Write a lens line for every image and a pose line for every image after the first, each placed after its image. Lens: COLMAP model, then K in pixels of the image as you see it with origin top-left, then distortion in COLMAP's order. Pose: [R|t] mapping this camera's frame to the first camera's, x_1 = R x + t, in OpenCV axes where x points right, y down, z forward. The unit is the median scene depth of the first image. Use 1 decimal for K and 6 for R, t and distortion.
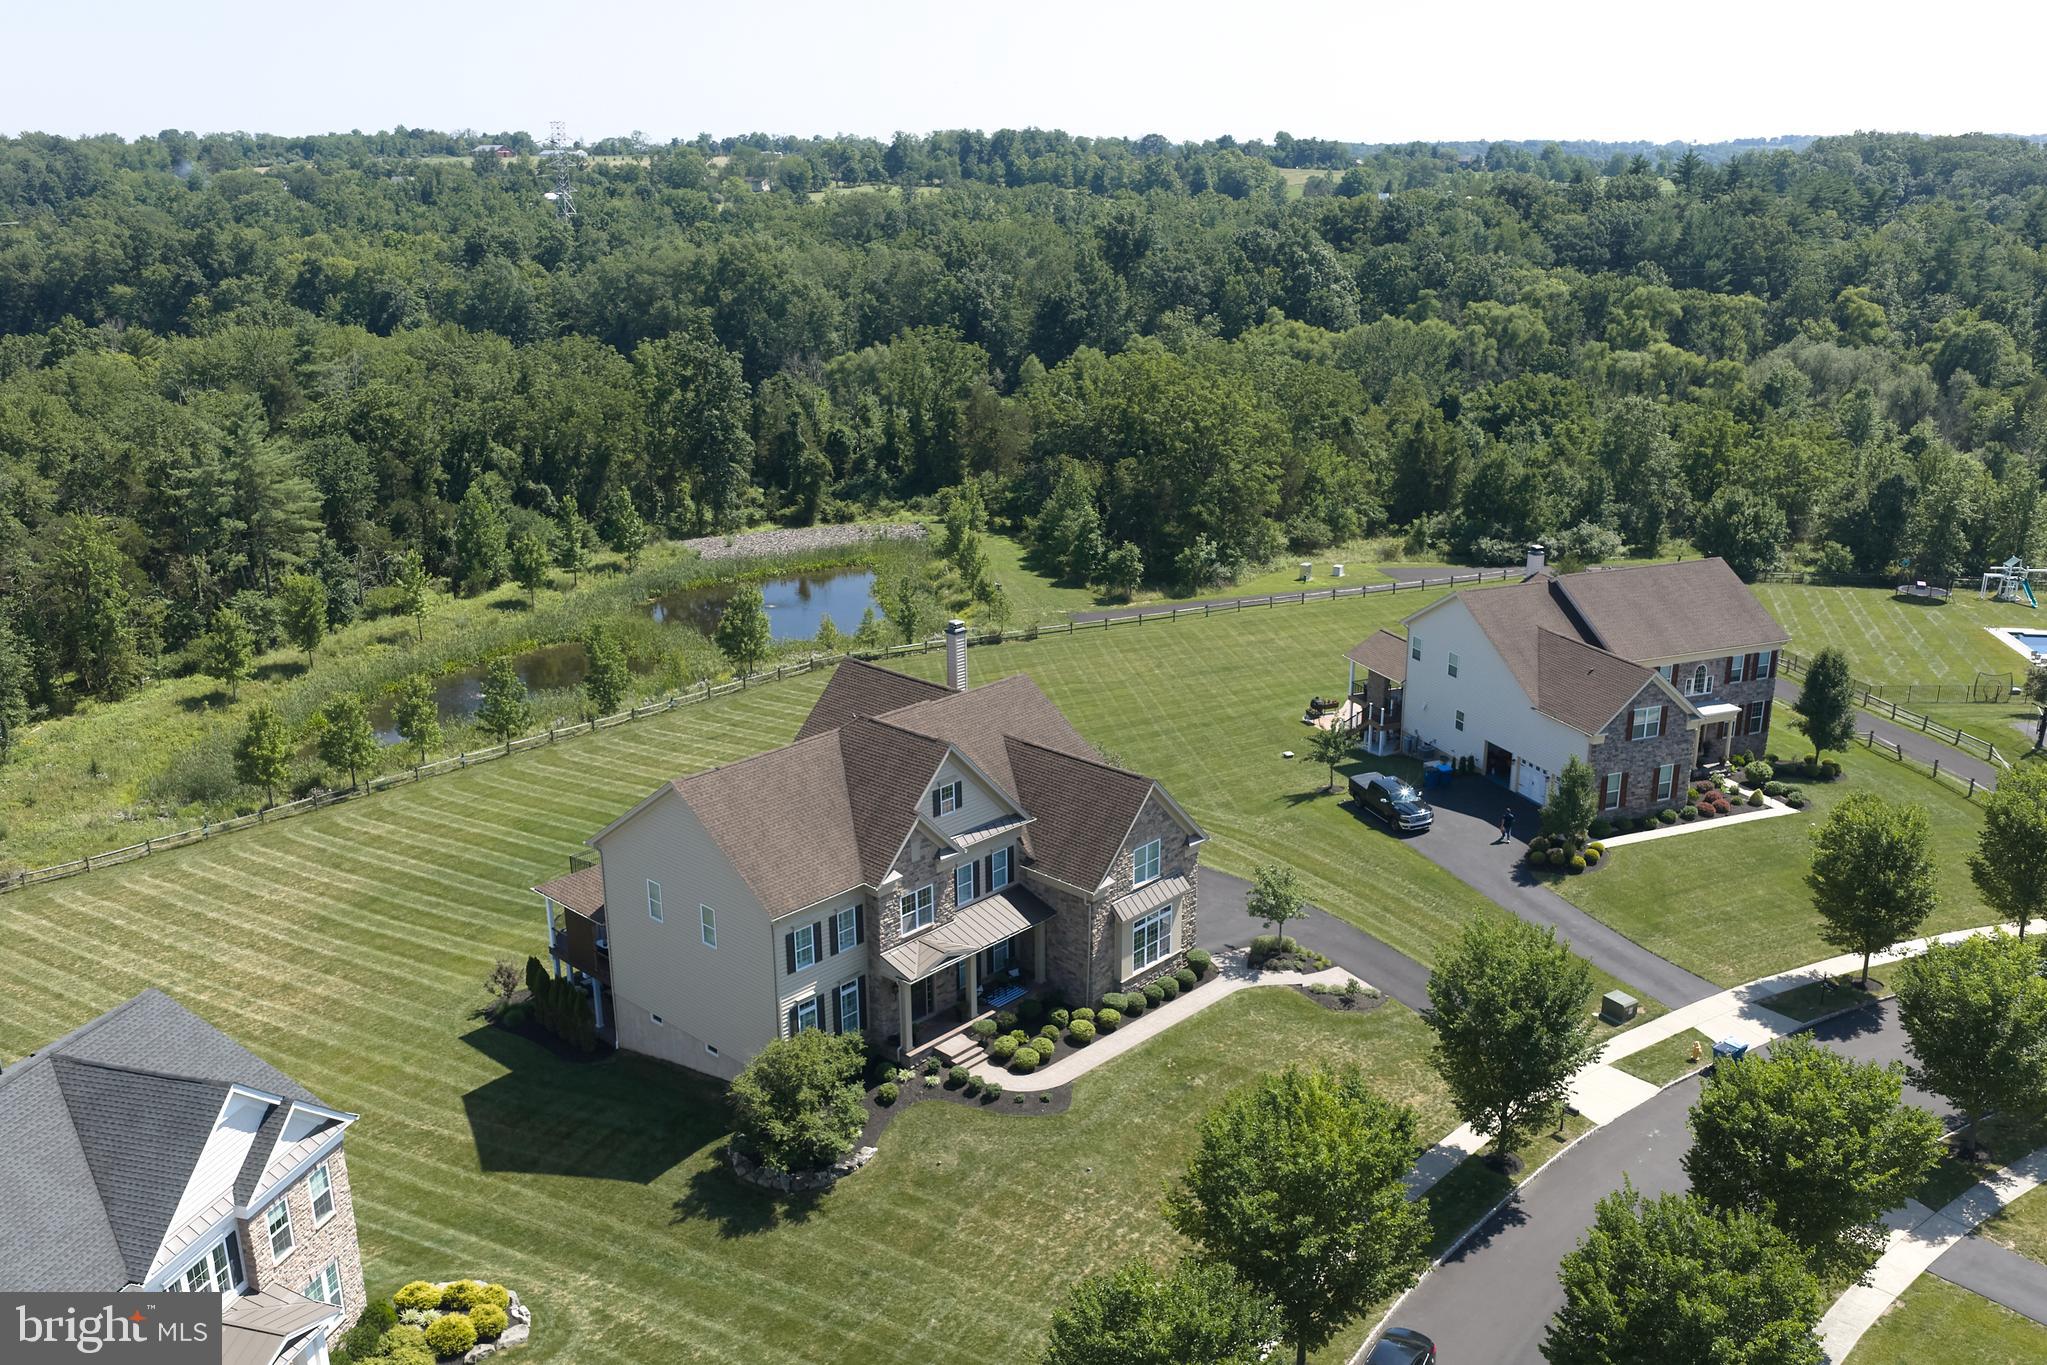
lens RADIAL K [[1748.9, 0, 993.5], [0, 1748.9, 679.7], [0, 0, 1]] dist [0.015773, -0.017306]
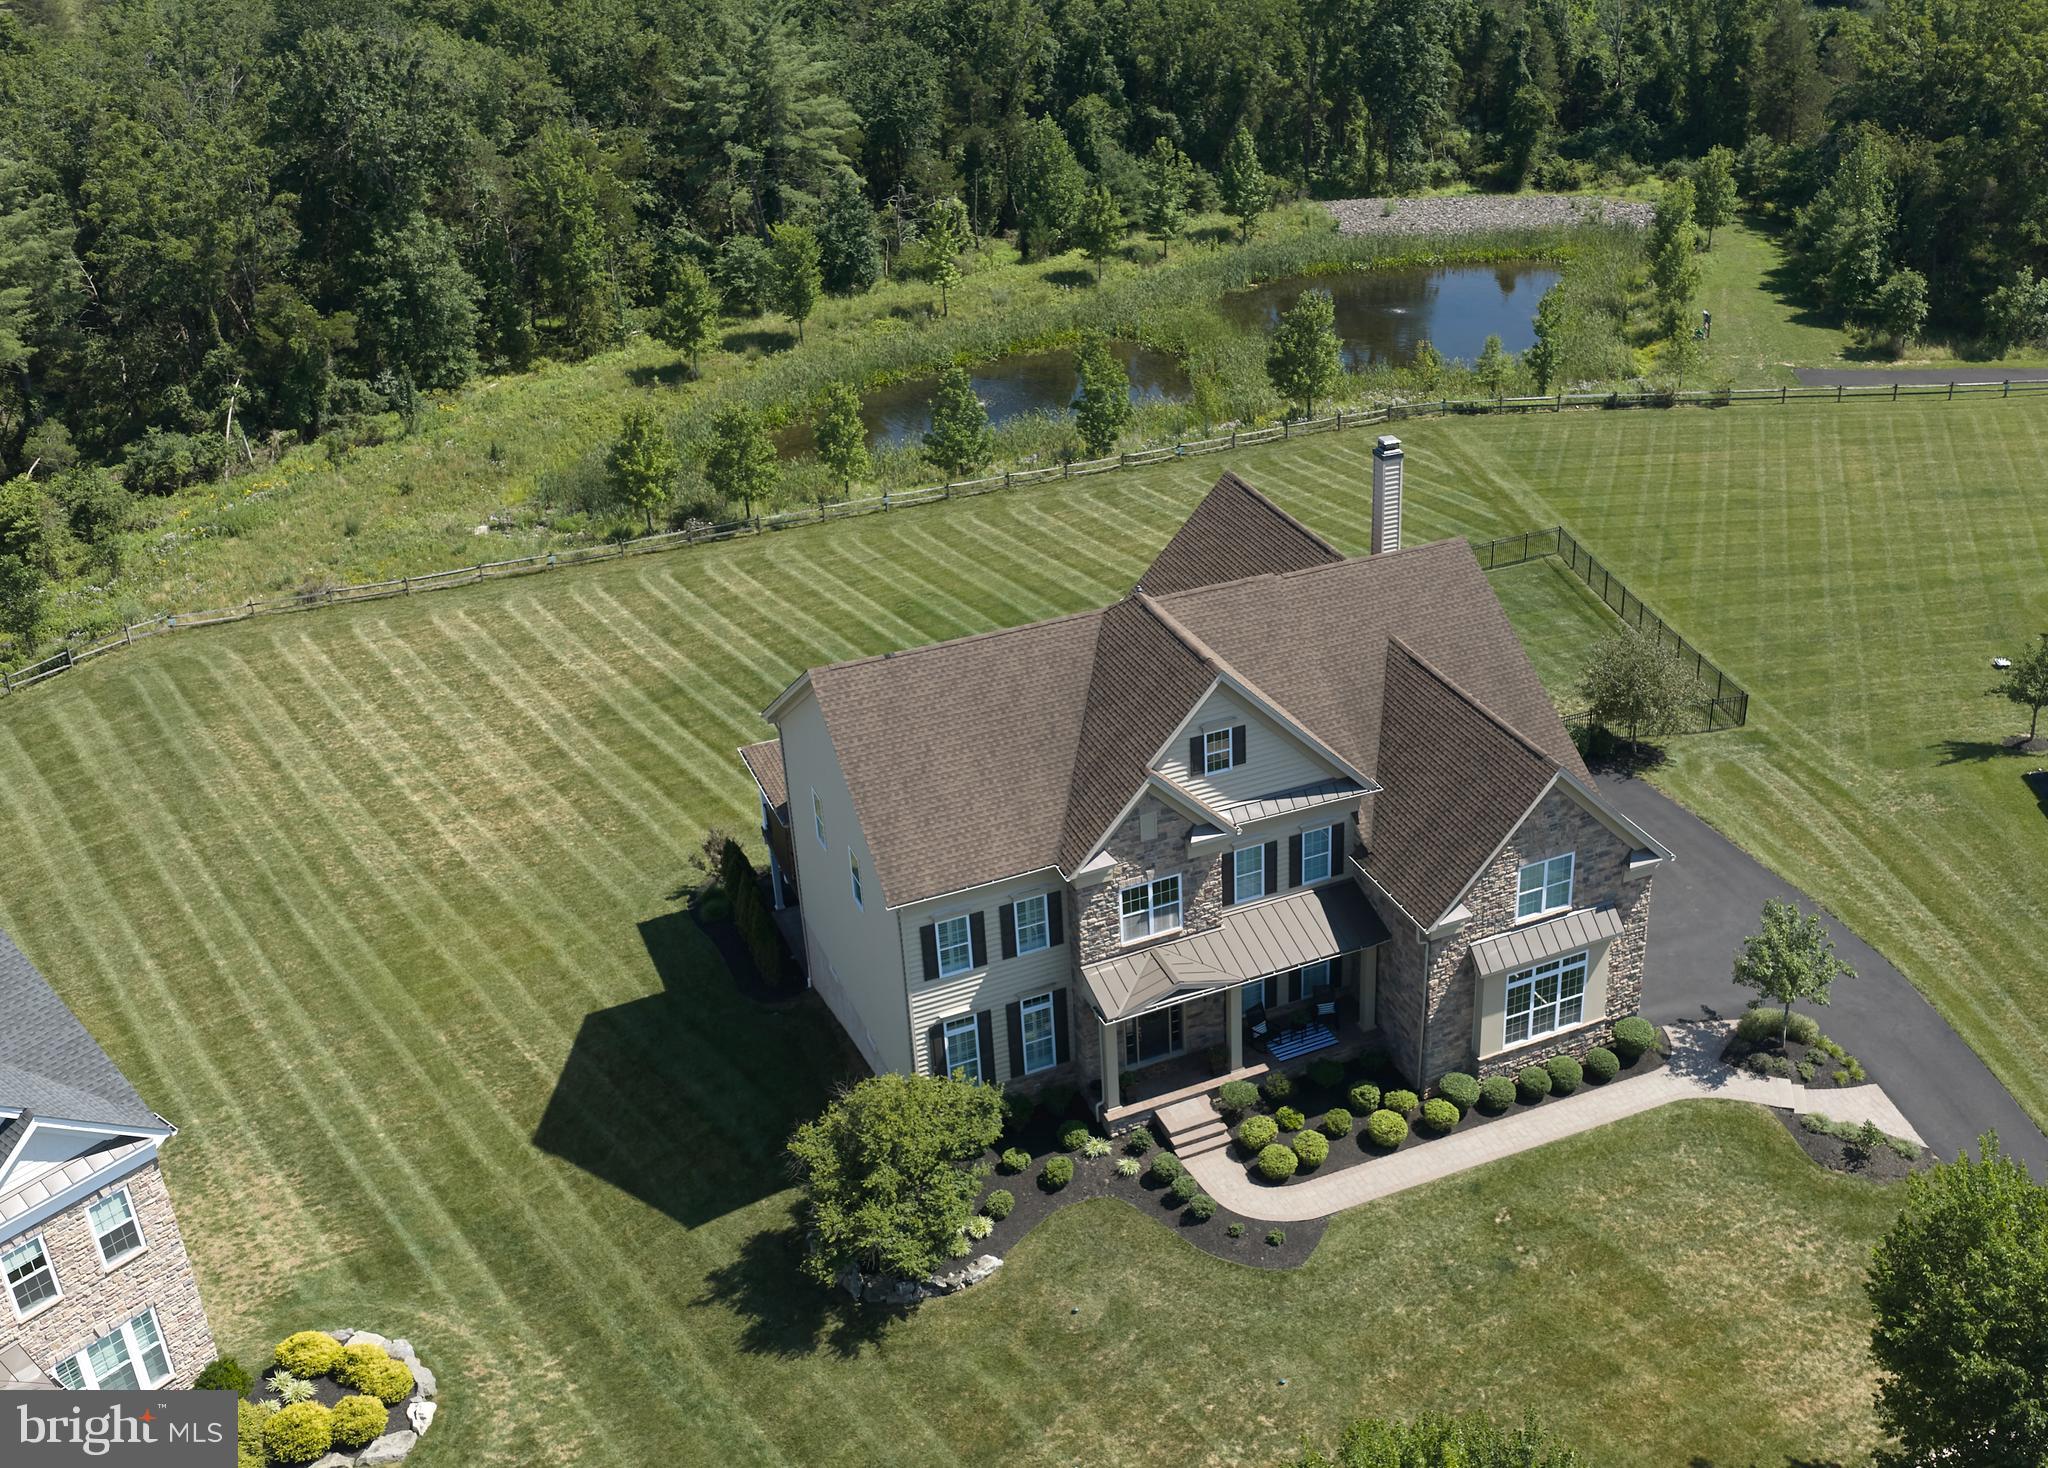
lens RADIAL K [[2069.1, 0, 1183.1], [0, 2069.1, 672.7], [0, 0, 1]] dist [0.008189, 0.000000]
pose [[0.935417, 0.154703, -0.317902, 0.142342], [-0.098963, 0.977811, 0.184642, -0.070877], [0.339413, -0.141257, 0.929971, 0.206451]]
